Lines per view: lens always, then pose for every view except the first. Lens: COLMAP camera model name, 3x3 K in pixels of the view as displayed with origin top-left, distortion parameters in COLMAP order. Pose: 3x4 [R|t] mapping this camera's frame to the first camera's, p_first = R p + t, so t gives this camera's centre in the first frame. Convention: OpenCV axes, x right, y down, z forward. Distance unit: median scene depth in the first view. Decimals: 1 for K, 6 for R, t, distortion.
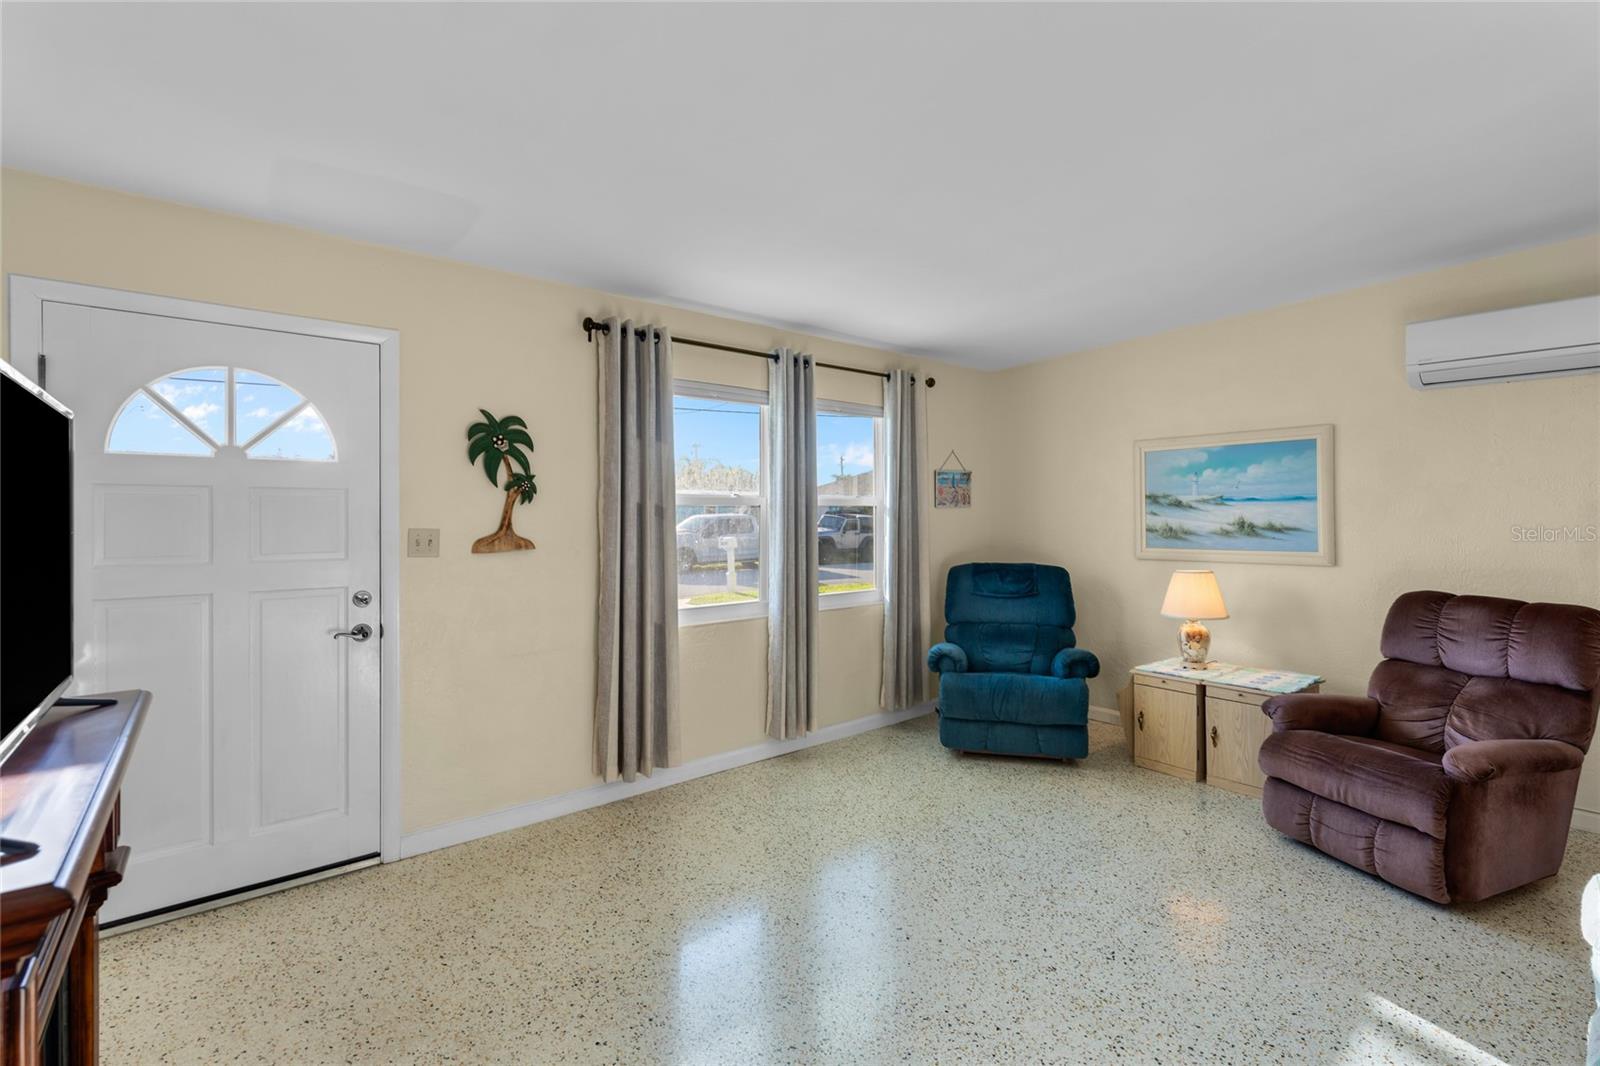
lens RADIAL K [[737.2, 0, 802.4], [0, 737.2, 512.9], [0, 0, 1]] dist [0.000870, 0.000028]
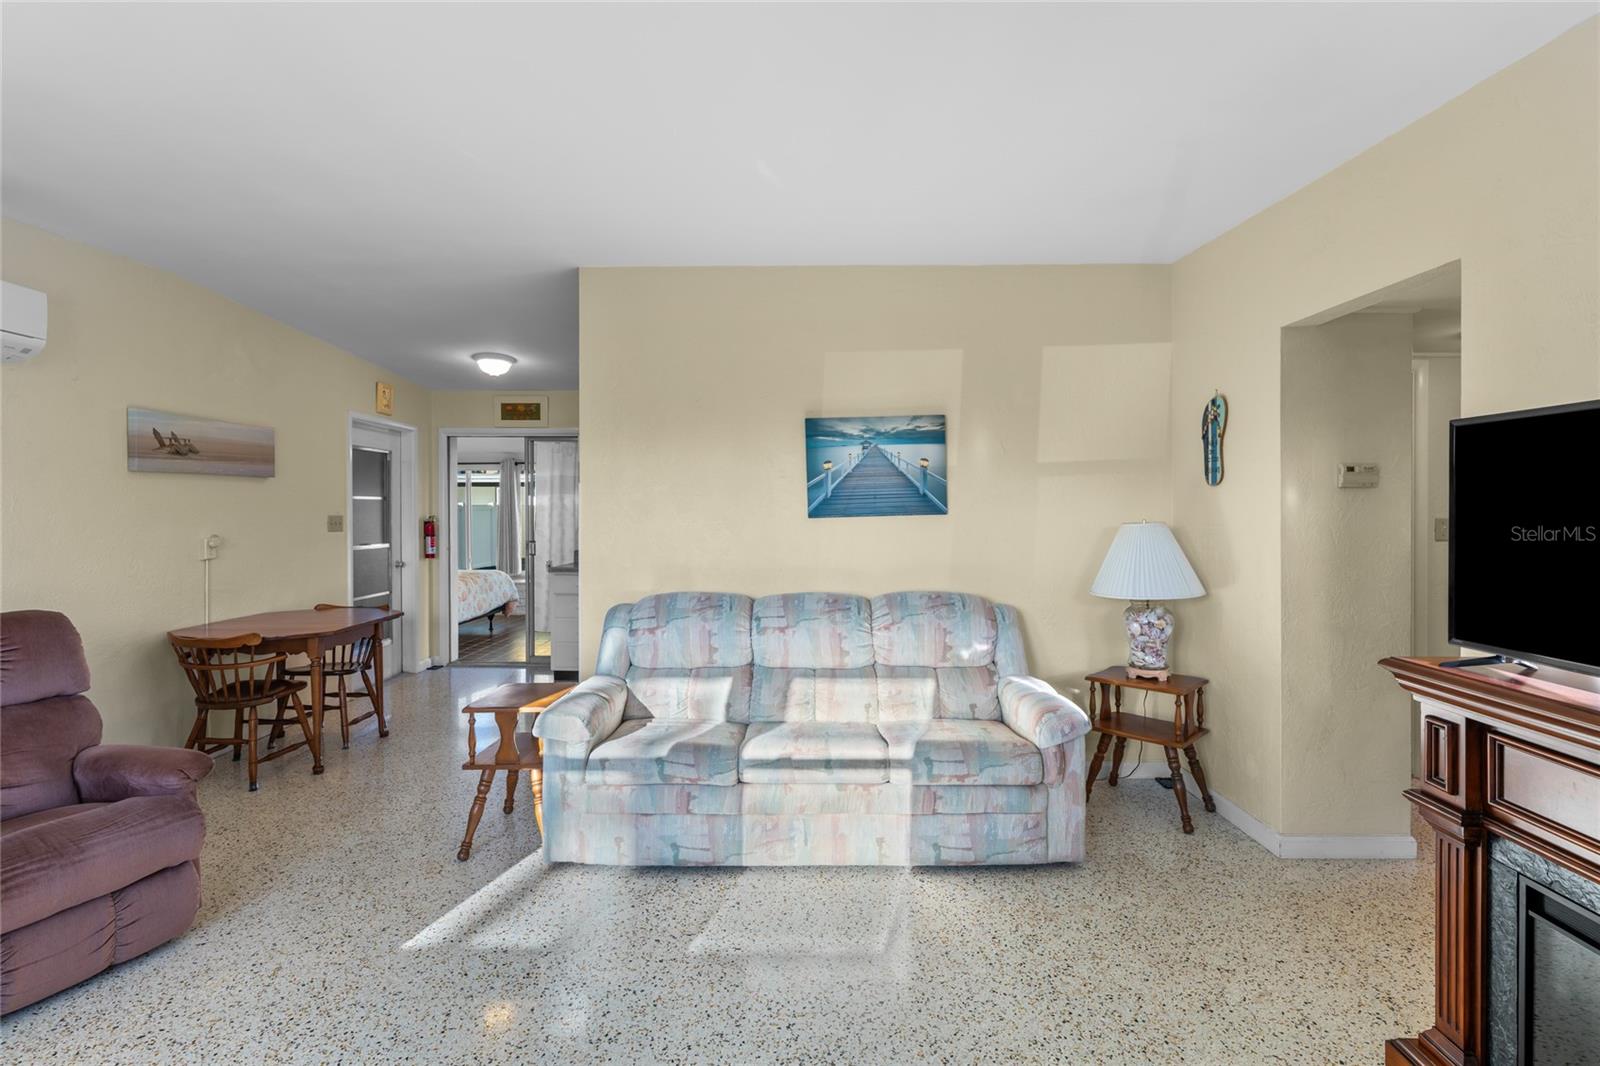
lens RADIAL K [[720.9, 0, 801.6], [0, 720.9, 516.9], [0, 0, 1]] dist [0.001216, -0.000638]
pose [[-0.761421, -0.003908, 0.648246, -0.196490], [0.001517, 0.999968, 0.007810, 0.001771], [-0.648256, 0.006930, -0.761391, 0.751789]]
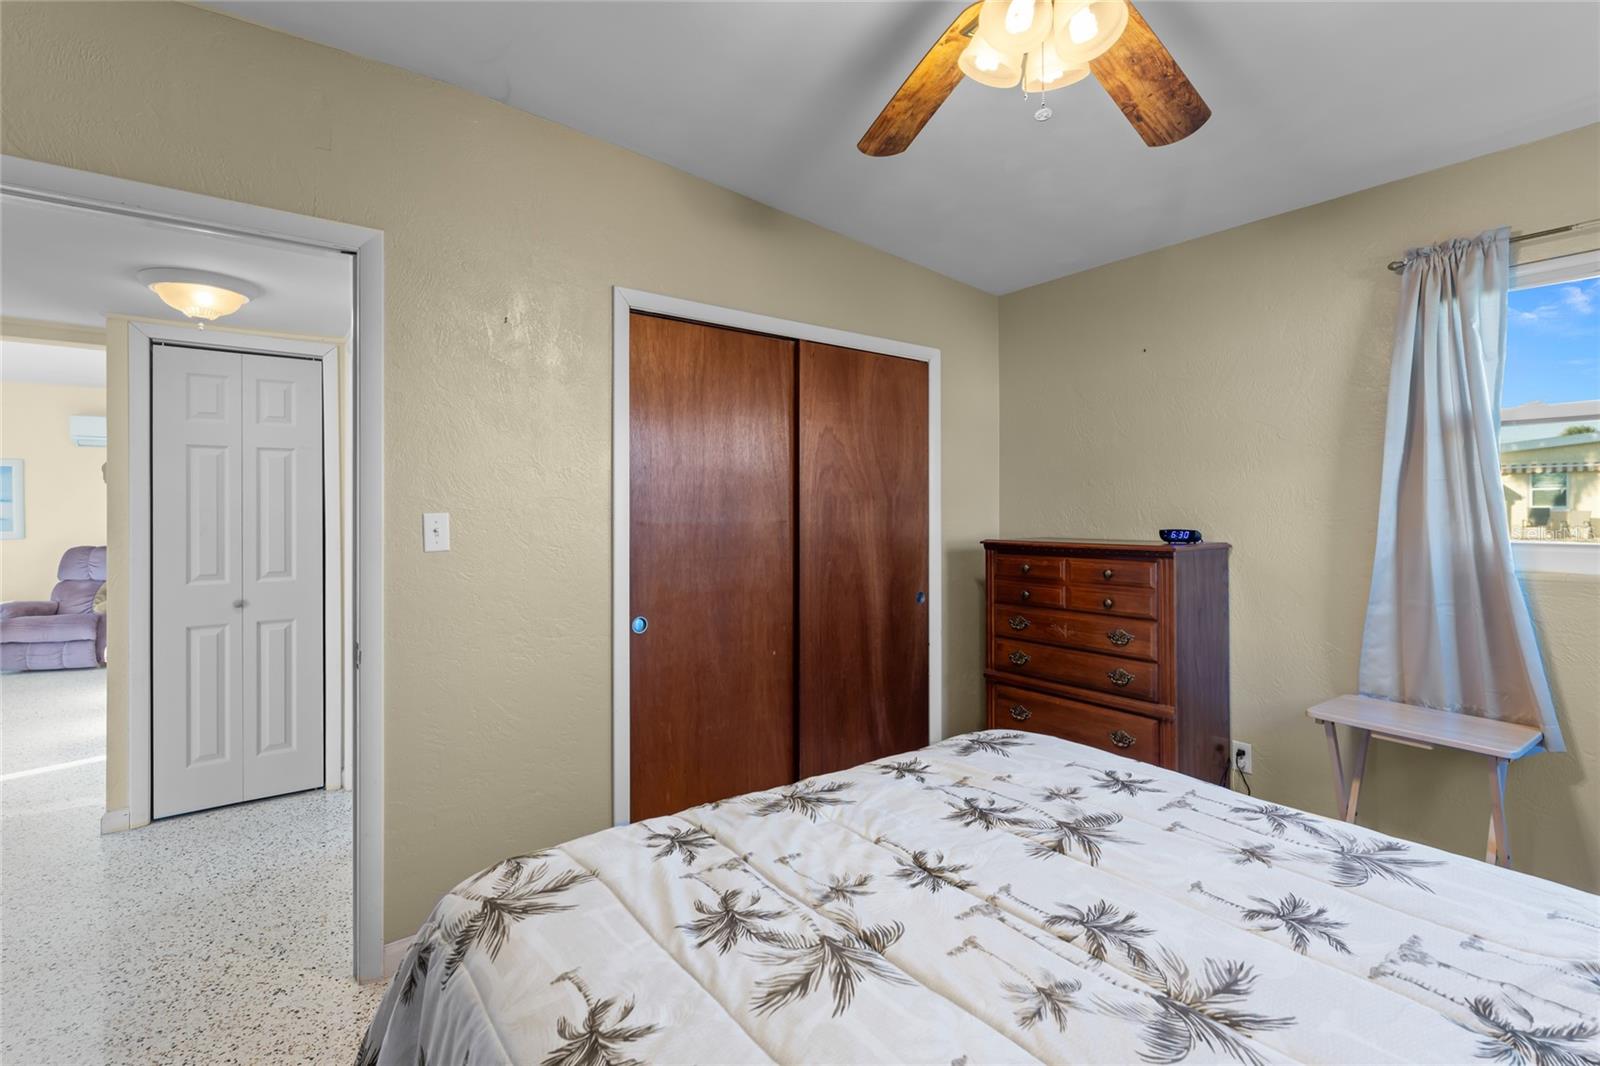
lens RADIAL K [[722.5, 0, 798.6], [0, 722.5, 510.9], [0, 0, 1]] dist [-0.001331, -0.000474]
pose [[0.049073, 0.001007, 0.998795, -0.906371], [0.000257, 0.999999, -0.001021, 0.006733], [-0.998795, 0.000306, 0.049073, -0.935340]]
